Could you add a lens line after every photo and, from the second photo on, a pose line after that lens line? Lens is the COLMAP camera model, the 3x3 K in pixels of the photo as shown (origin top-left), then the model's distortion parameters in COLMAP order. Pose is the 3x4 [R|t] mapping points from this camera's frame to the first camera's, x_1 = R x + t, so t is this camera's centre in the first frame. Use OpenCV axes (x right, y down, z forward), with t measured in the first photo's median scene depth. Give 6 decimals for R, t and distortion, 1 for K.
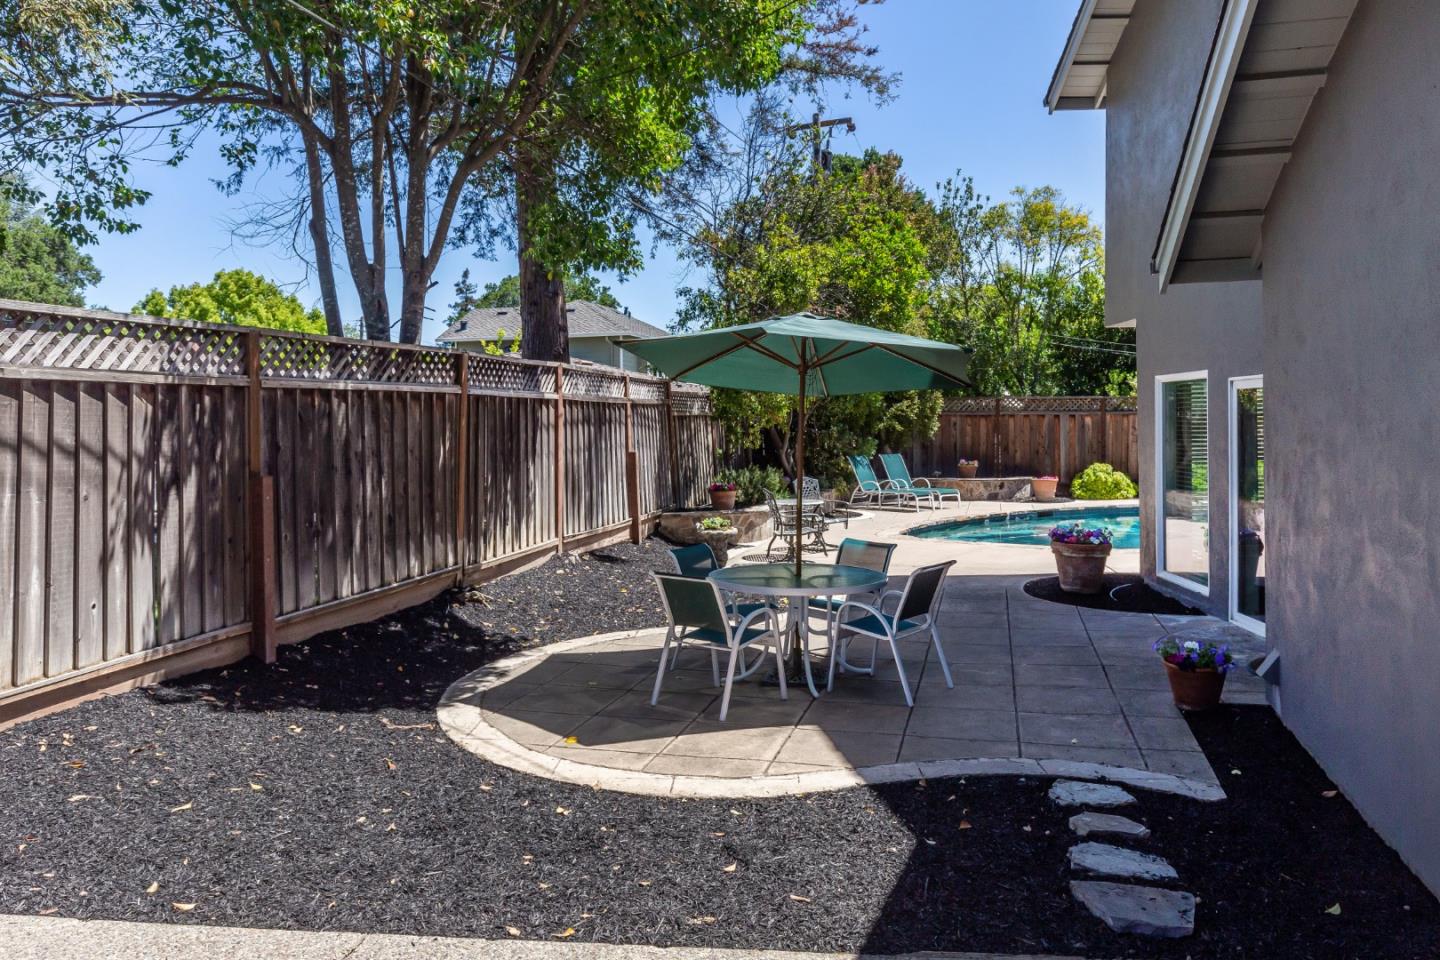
lens RADIAL K [[969.0, 0, 716.2], [0, 969.0, 479.4], [0, 0, 1]] dist [-0.002085, 0.003913]
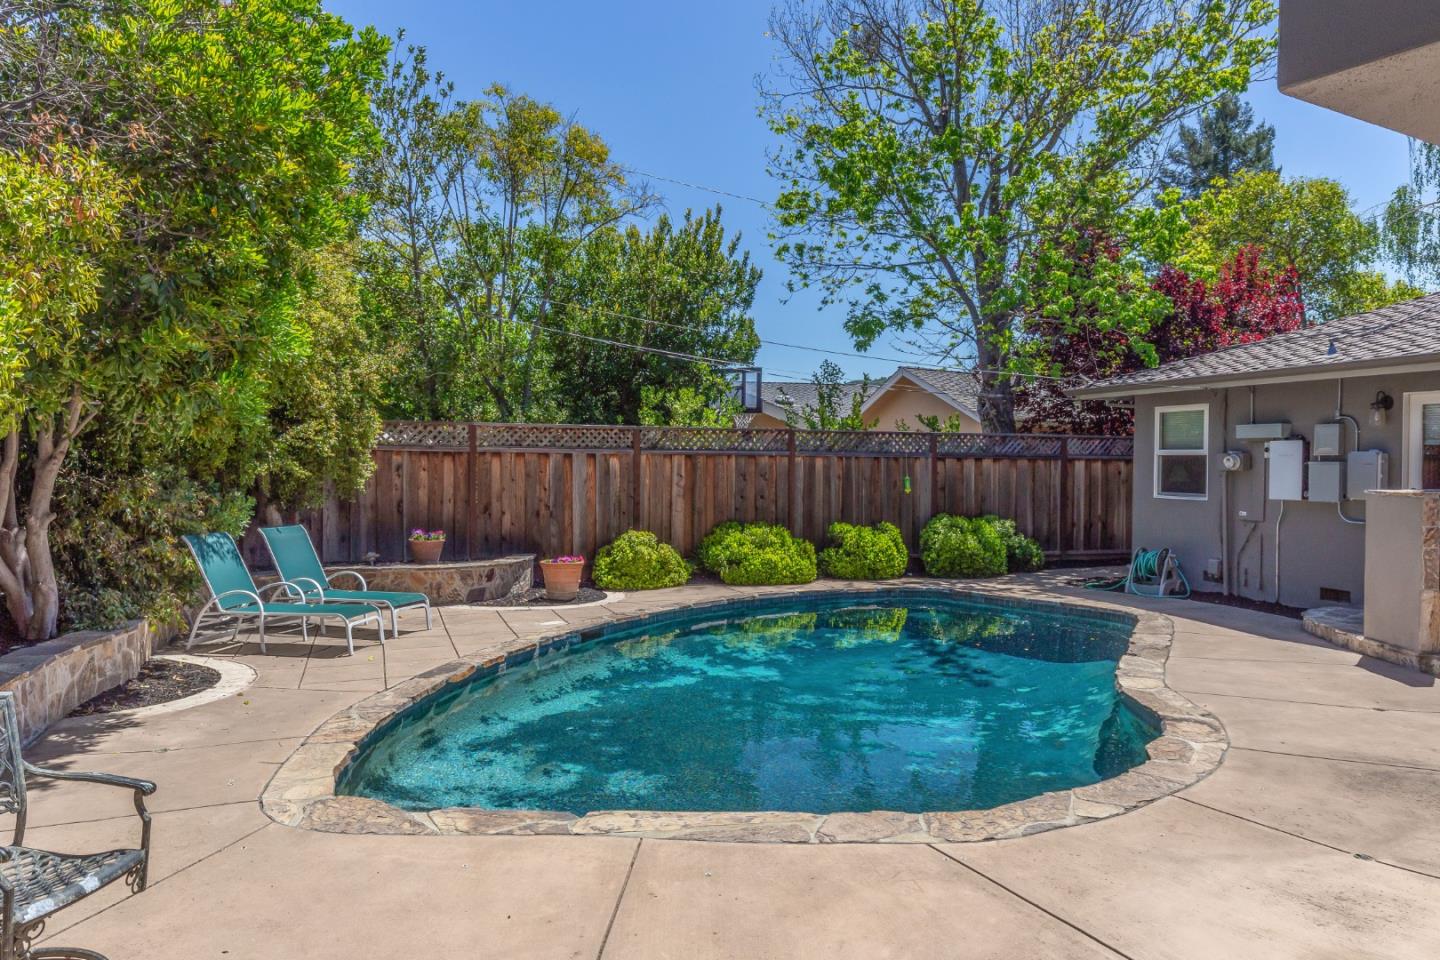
lens RADIAL K [[969.0, 0, 716.2], [0, 969.0, 479.4], [0, 0, 1]] dist [-0.002085, 0.003913]
pose [[0.812714, 0.001384, 0.582661, 0.069020], [0.023552, 0.999102, -0.035223, -0.026618], [-0.582187, 0.042349, 0.811952, 0.452743]]
